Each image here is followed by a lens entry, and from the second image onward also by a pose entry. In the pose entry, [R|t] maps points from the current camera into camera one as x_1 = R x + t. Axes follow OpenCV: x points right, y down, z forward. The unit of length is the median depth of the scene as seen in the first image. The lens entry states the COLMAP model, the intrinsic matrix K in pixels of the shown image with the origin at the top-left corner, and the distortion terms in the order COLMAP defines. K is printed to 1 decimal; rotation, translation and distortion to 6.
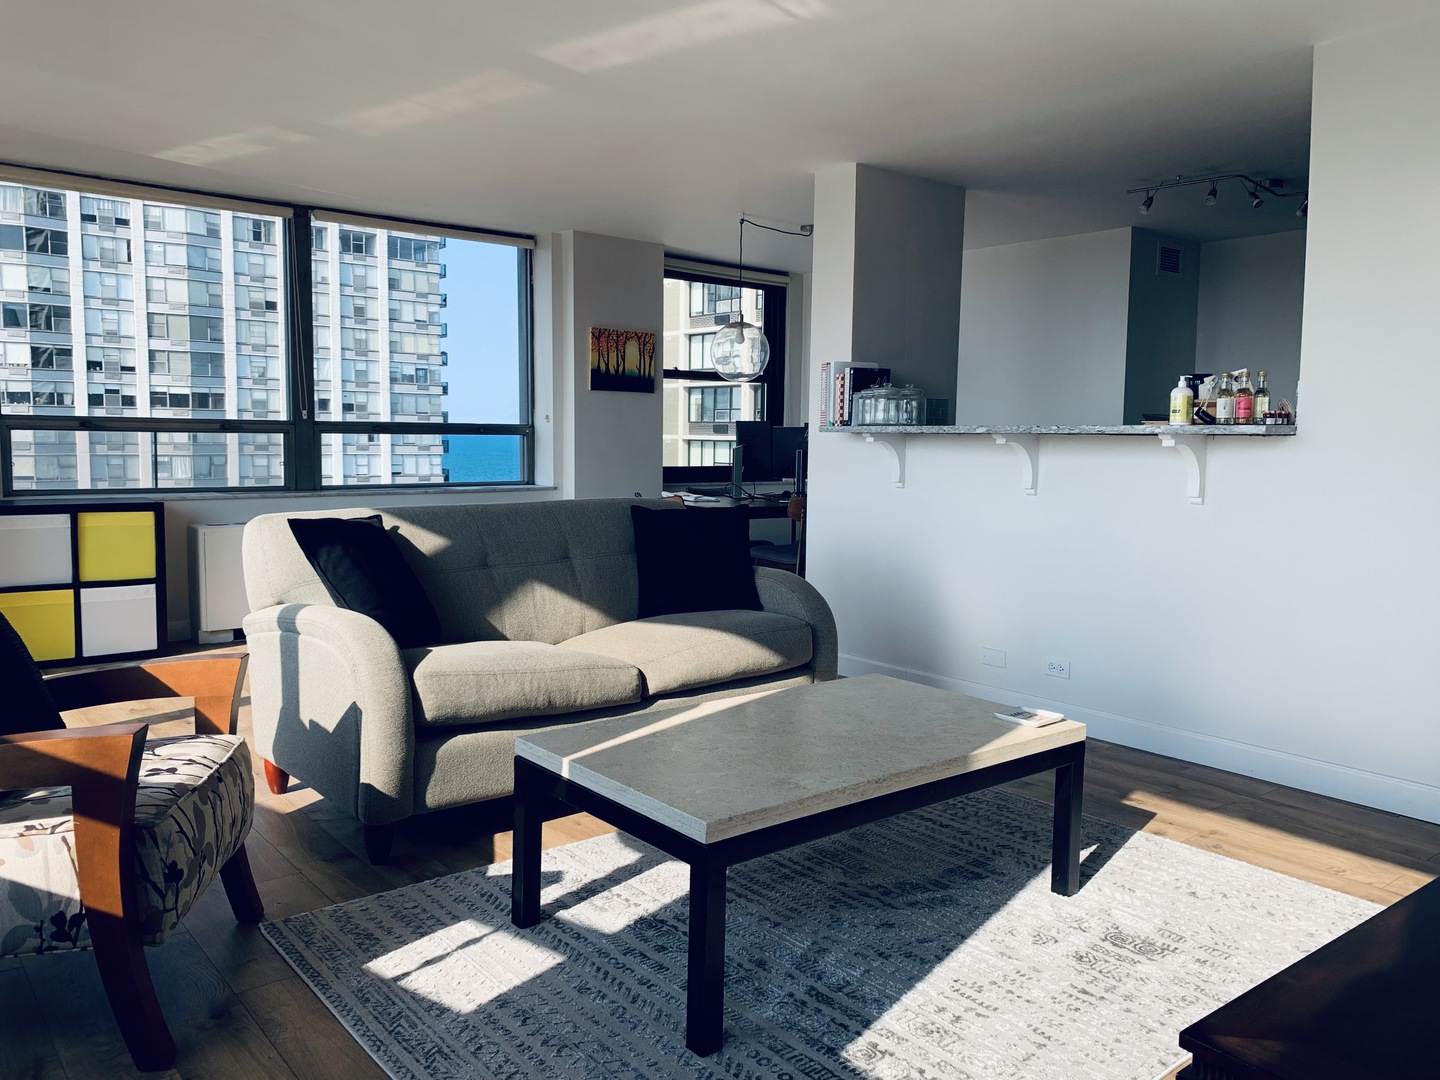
lens RADIAL K [[1088.2, 0, 746.5], [0, 1088.2, 546.2], [0, 0, 1]] dist [-0.006794, -0.008272]
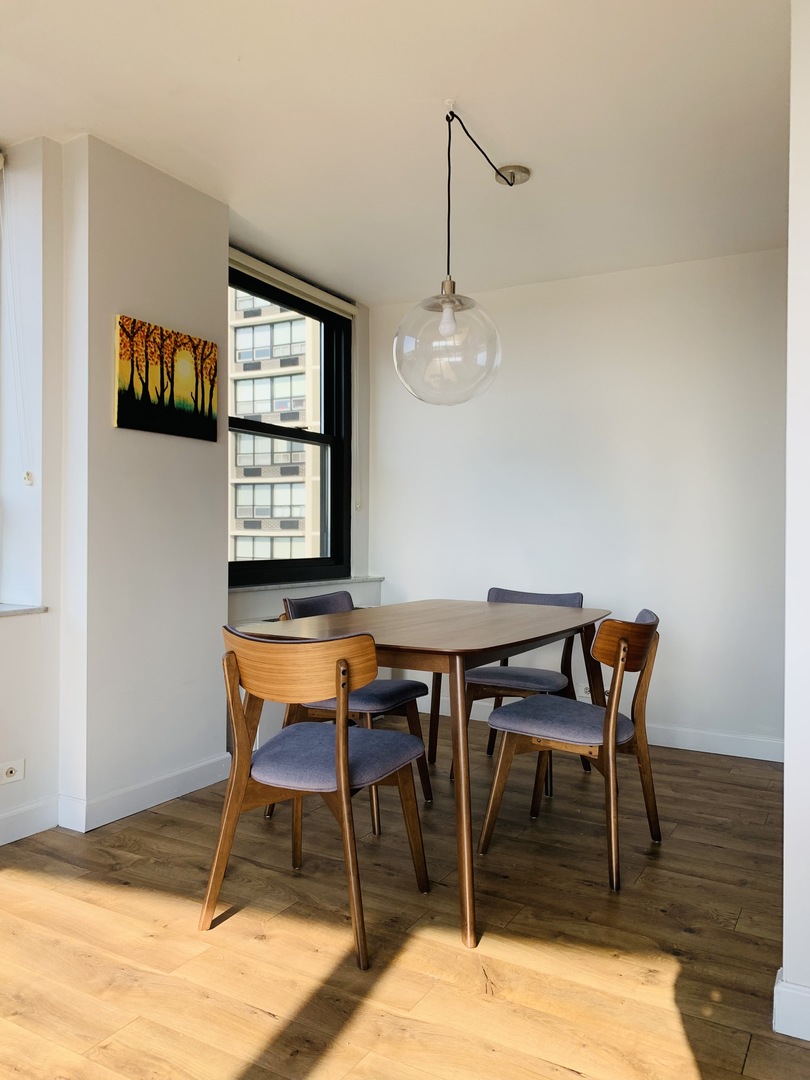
lens RADIAL K [[827.5, 0, 409.3], [0, 827.5, 532.6], [0, 0, 1]] dist [0.028945, -0.034797]
pose [[0.939948, -0.007705, 0.341231, -0.145058], [0.041819, 0.994812, -0.092732, -0.044390], [-0.338747, 0.101433, 0.935394, 0.550831]]
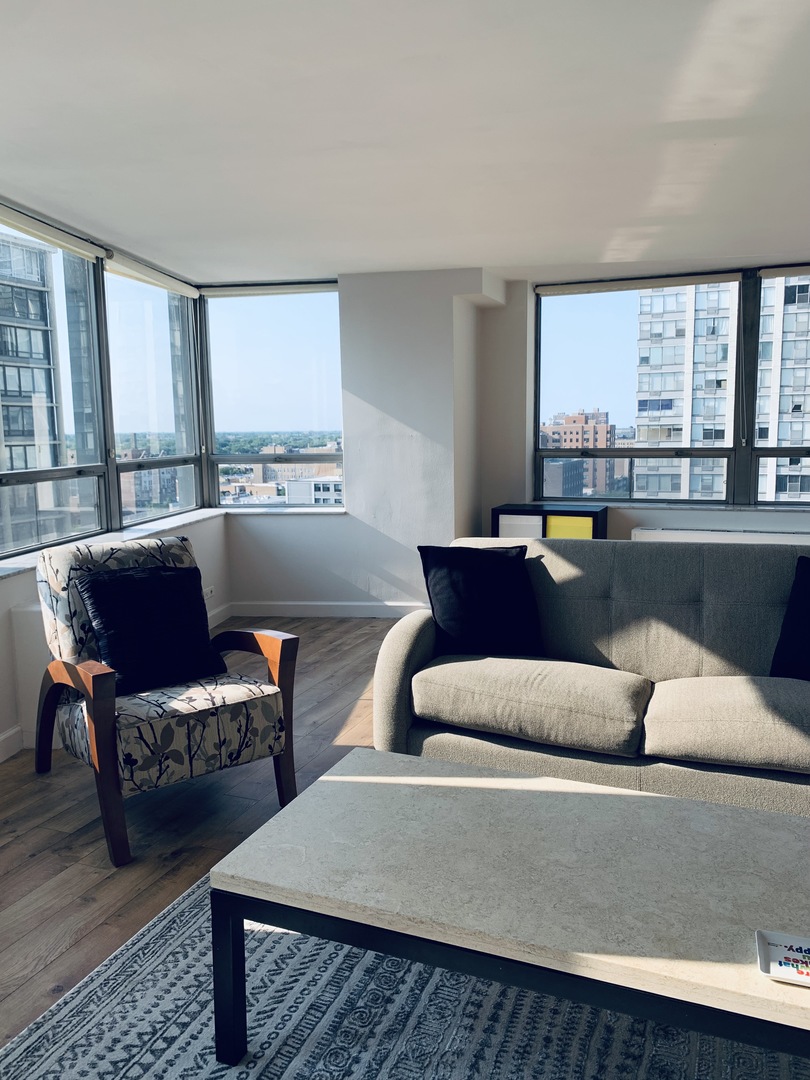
lens RADIAL K [[815.6, 0, 405.0], [0, 815.6, 540.0], [0, 0, 1]] dist [0.132784, -0.311476]
pose [[0.456804, 0.093929, -0.884595, 0.215807], [-0.067776, 0.995194, 0.070673, -0.045382], [0.886982, 0.027670, 0.460975, 0.210686]]
